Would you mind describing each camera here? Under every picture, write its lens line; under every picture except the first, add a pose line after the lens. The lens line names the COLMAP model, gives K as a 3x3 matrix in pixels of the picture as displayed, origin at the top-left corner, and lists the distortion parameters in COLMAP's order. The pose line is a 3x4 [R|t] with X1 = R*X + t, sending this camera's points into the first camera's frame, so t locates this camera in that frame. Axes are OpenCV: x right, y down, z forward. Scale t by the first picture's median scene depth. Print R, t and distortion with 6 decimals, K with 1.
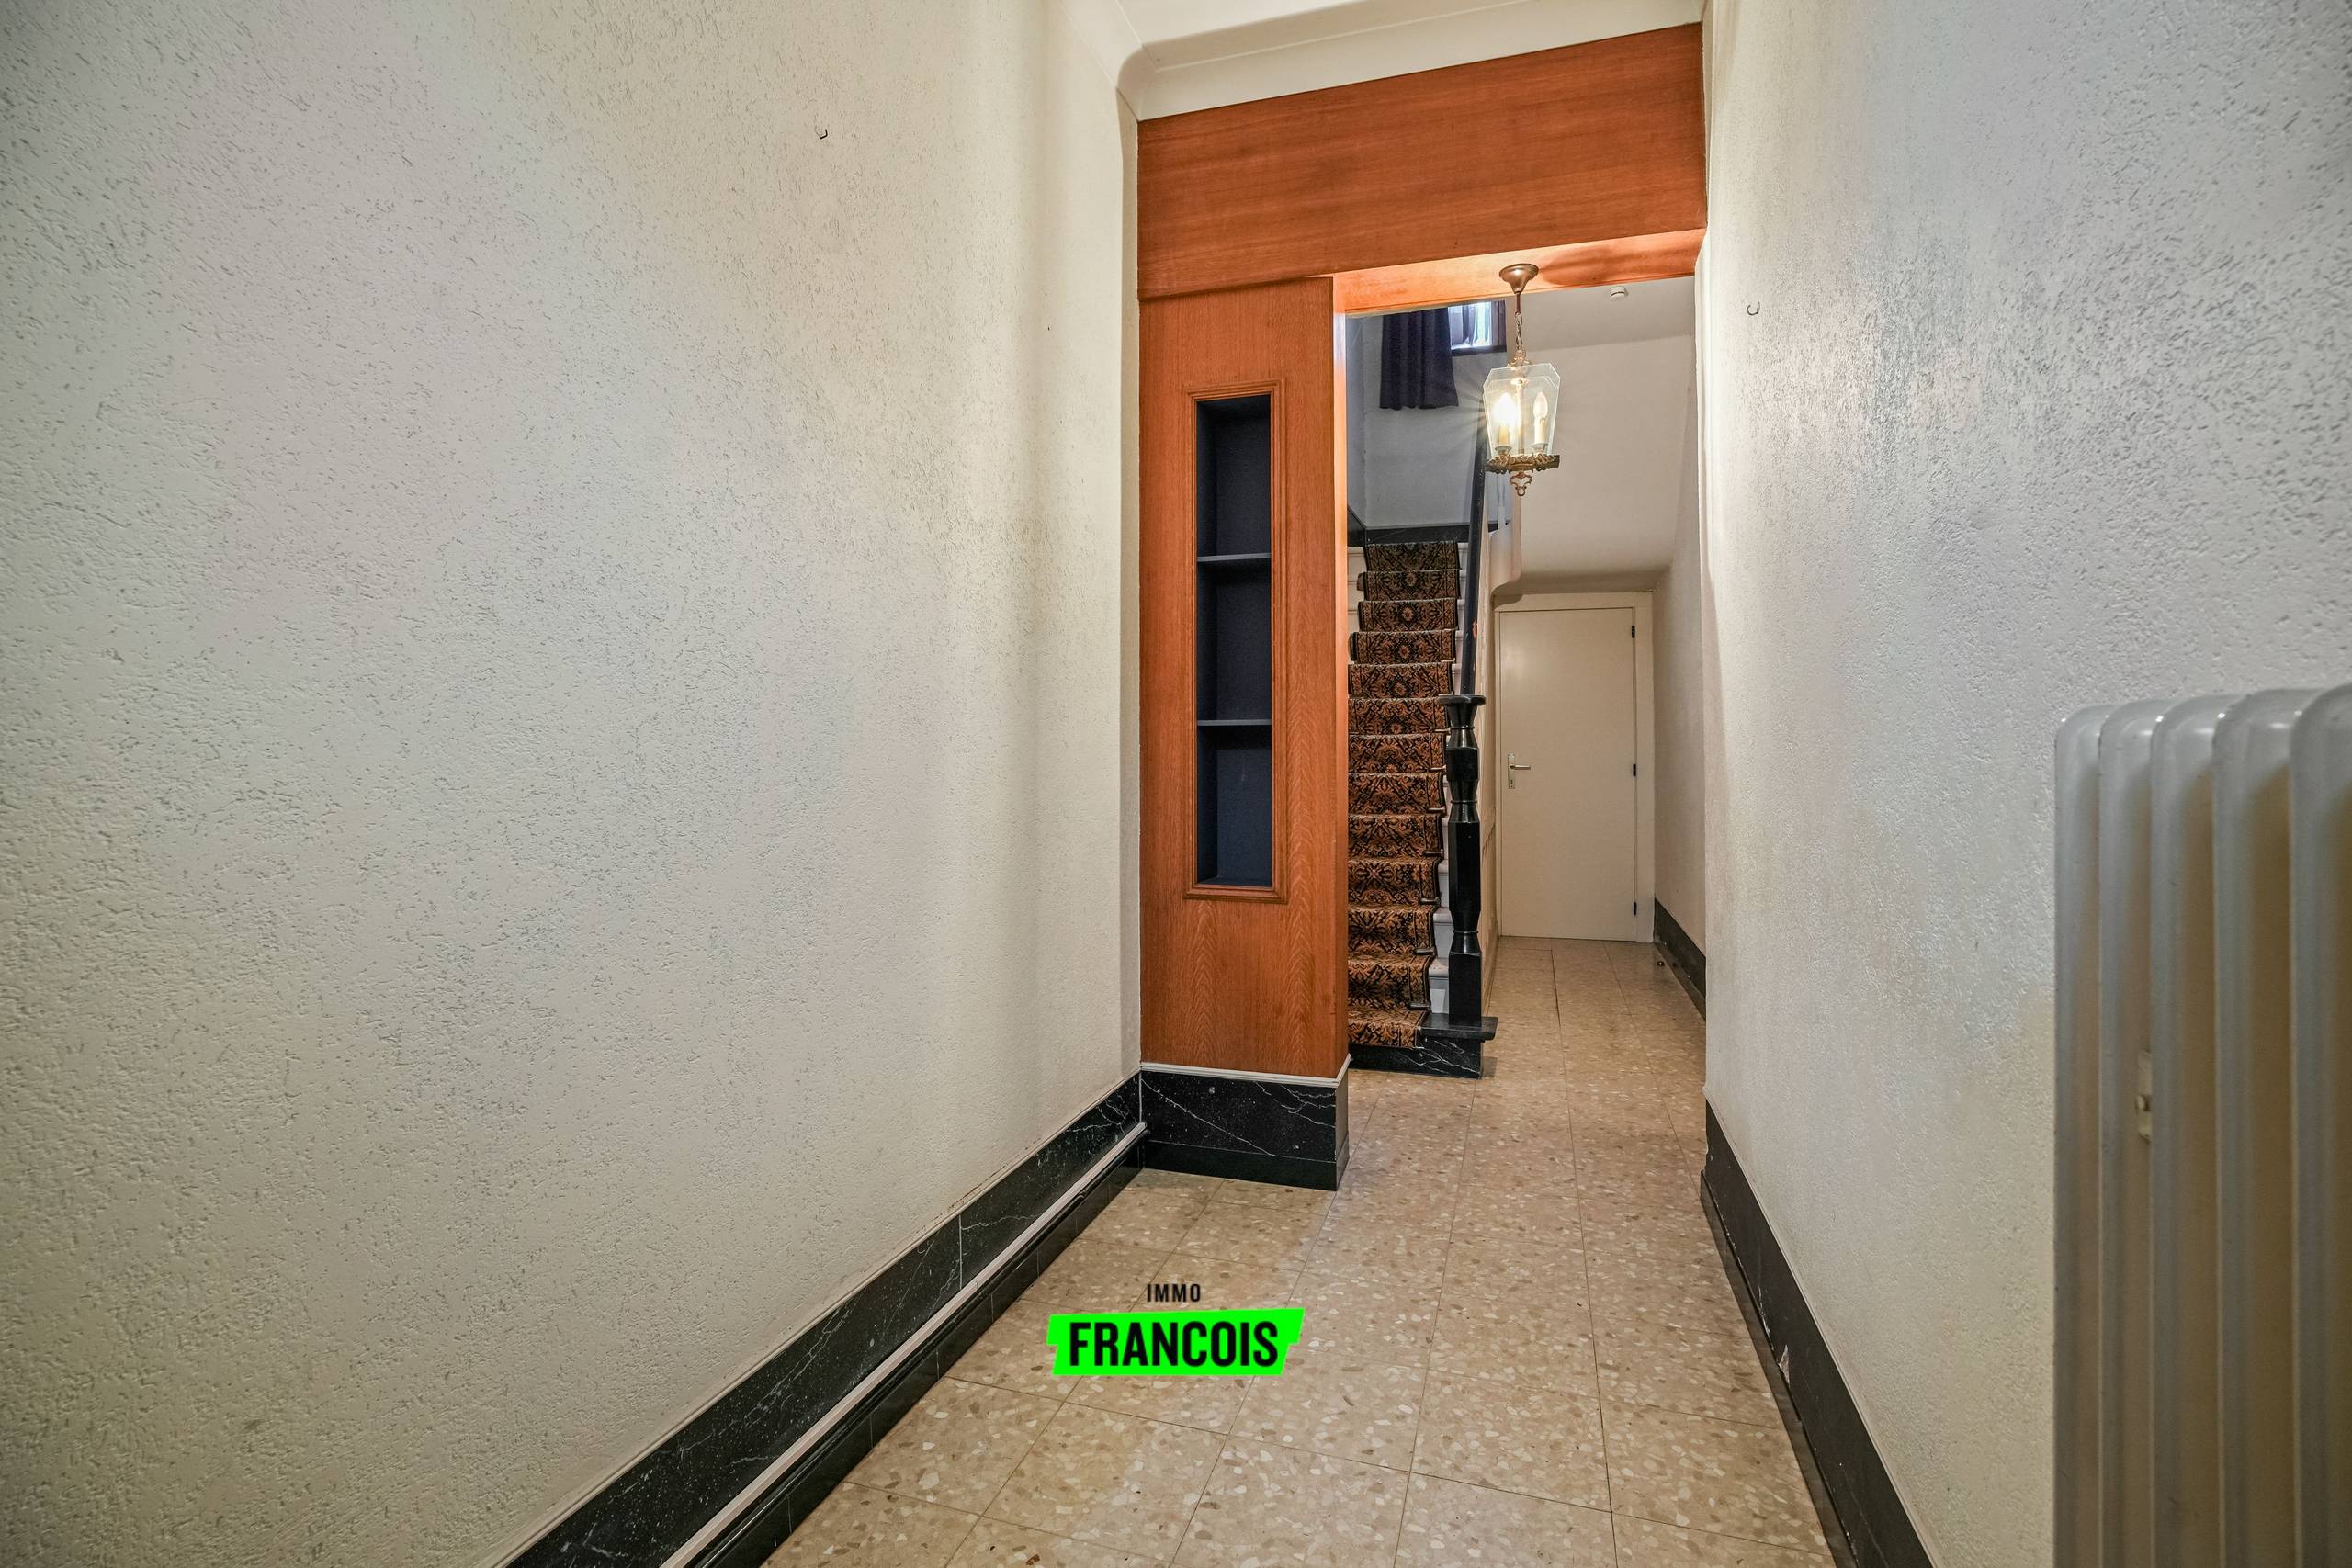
lens RADIAL K [[1123.4, 0, 1183.7], [0, 1123.4, 747.8], [0, 0, 1]] dist [-0.000364, -0.000023]
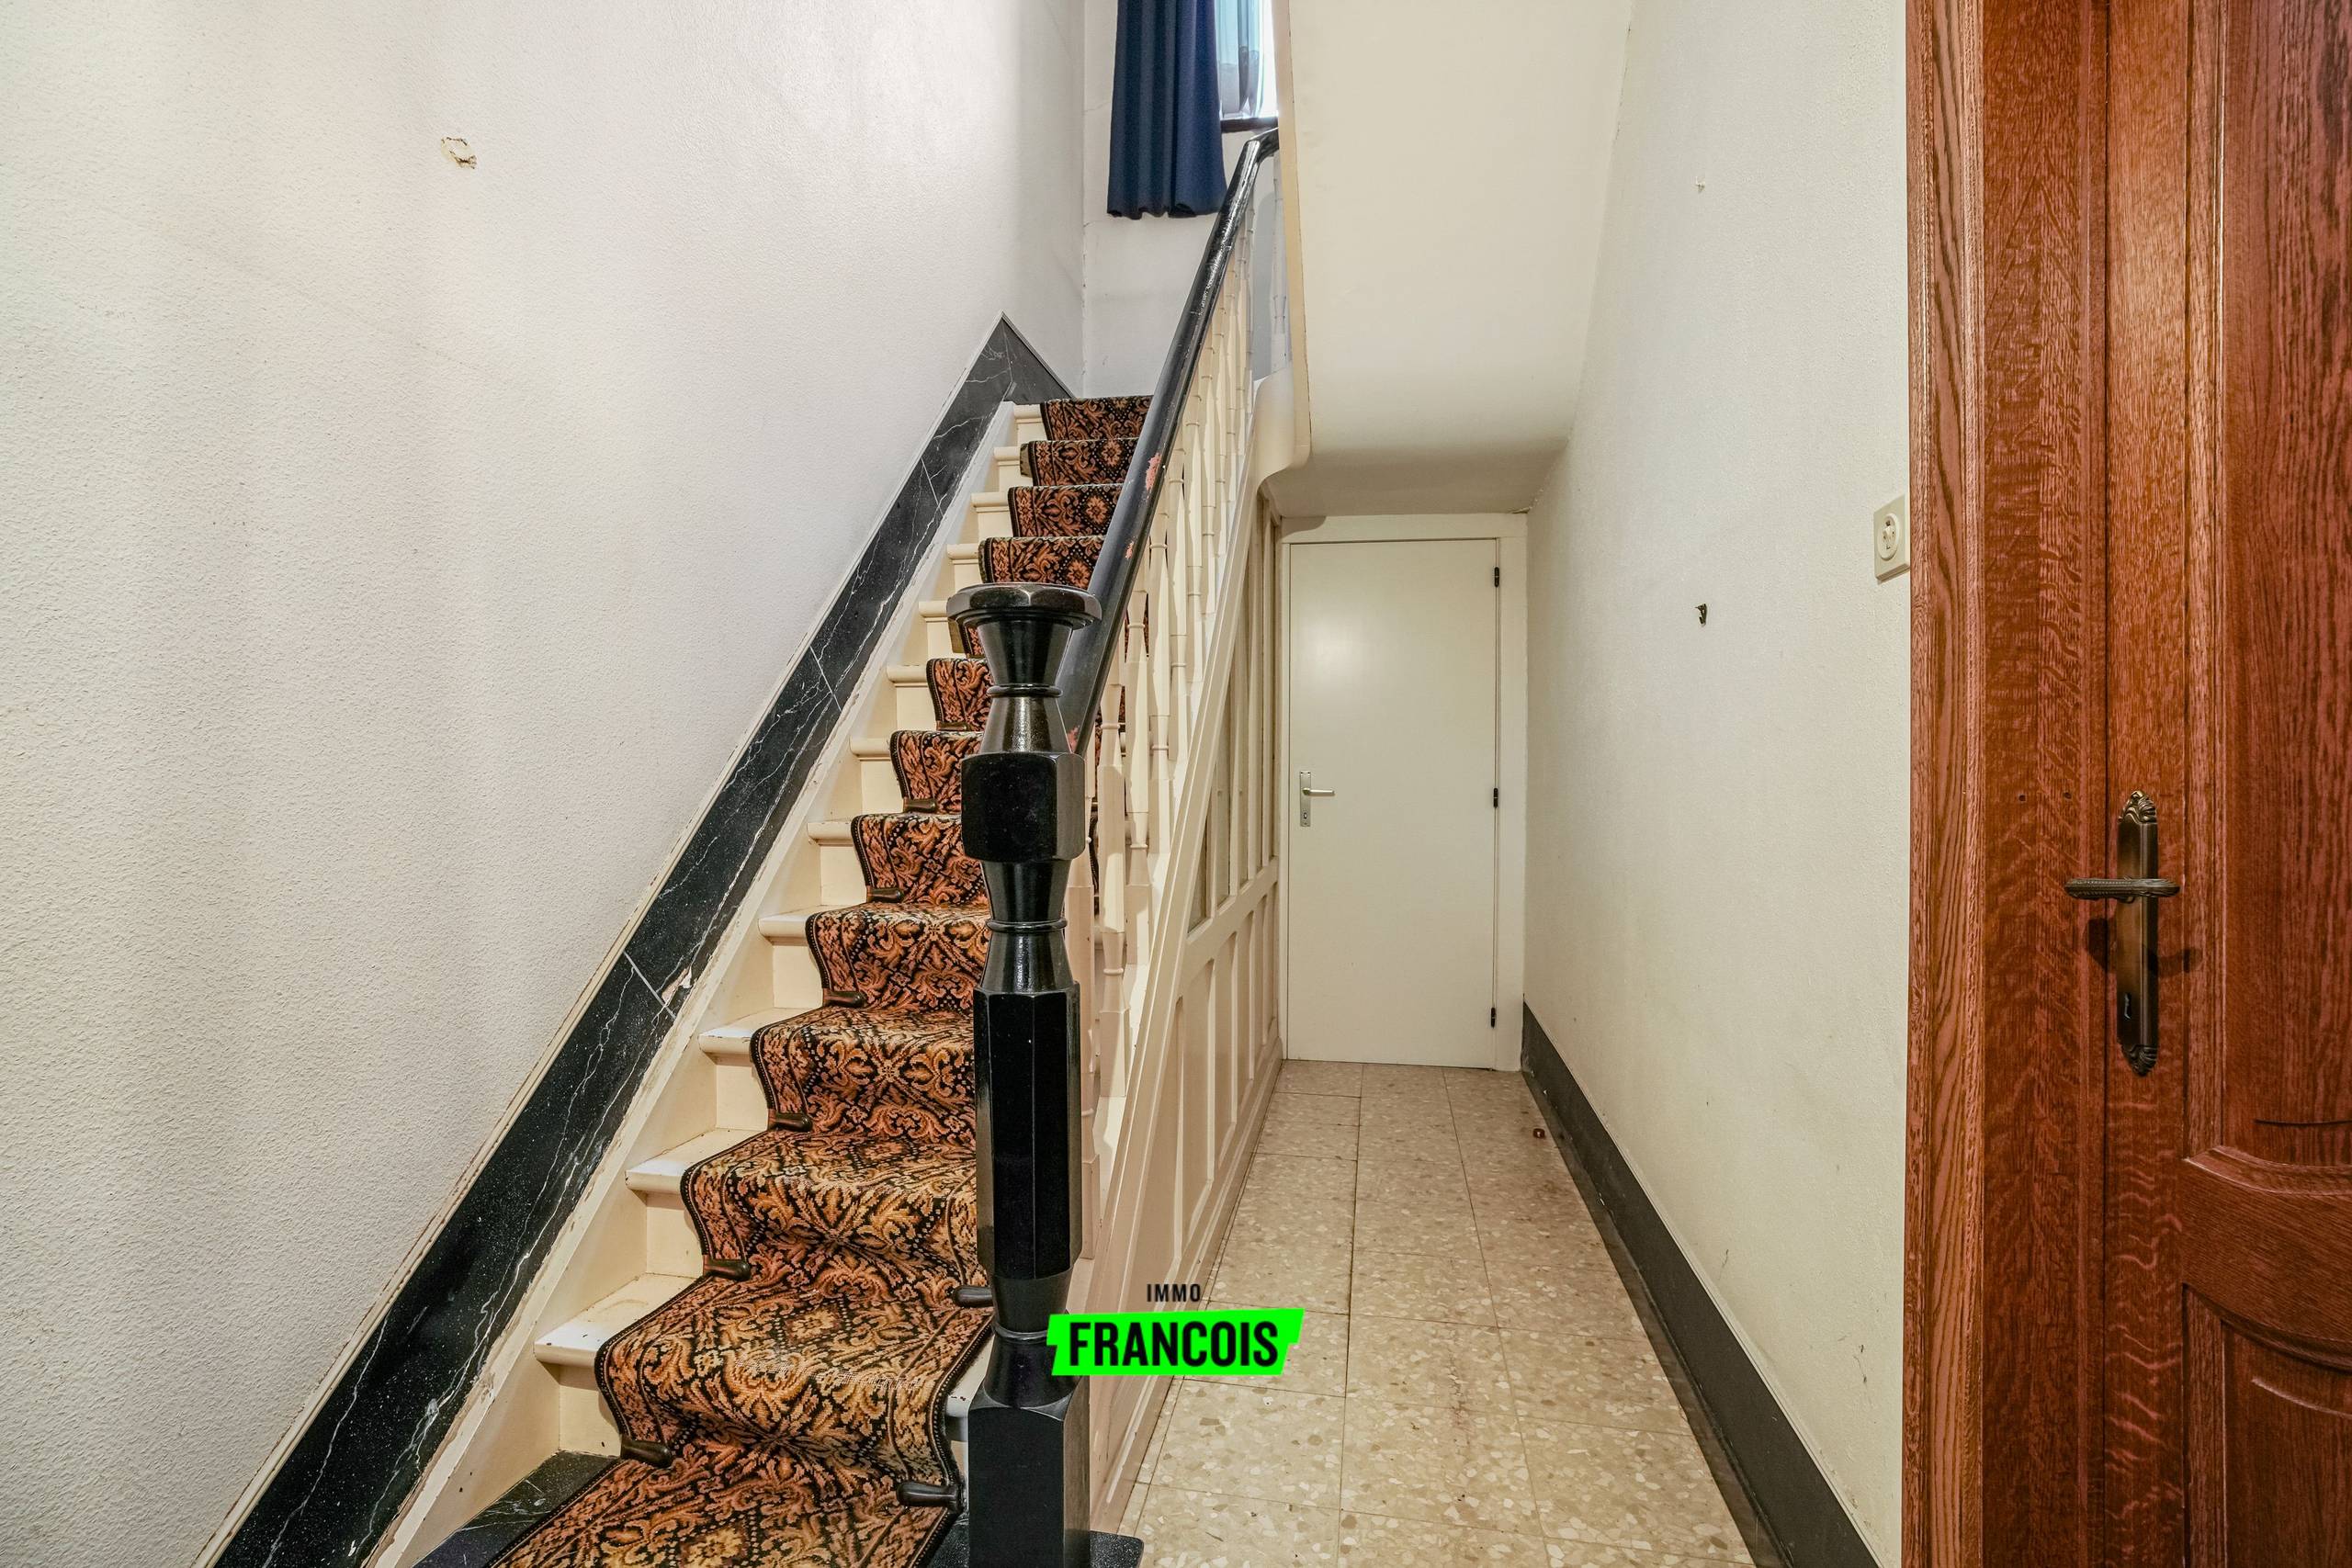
lens RADIAL K [[1084.9, 0, 1176.0], [0, 1084.9, 784.0], [0, 0, 1]] dist [-0.000471, -0.000027]
pose [[0.993806, 0.006214, 0.110959, 0.172398], [-0.008315, 0.999795, 0.018487, 0.001545], [-0.110821, -0.019295, 0.993653, 0.459996]]
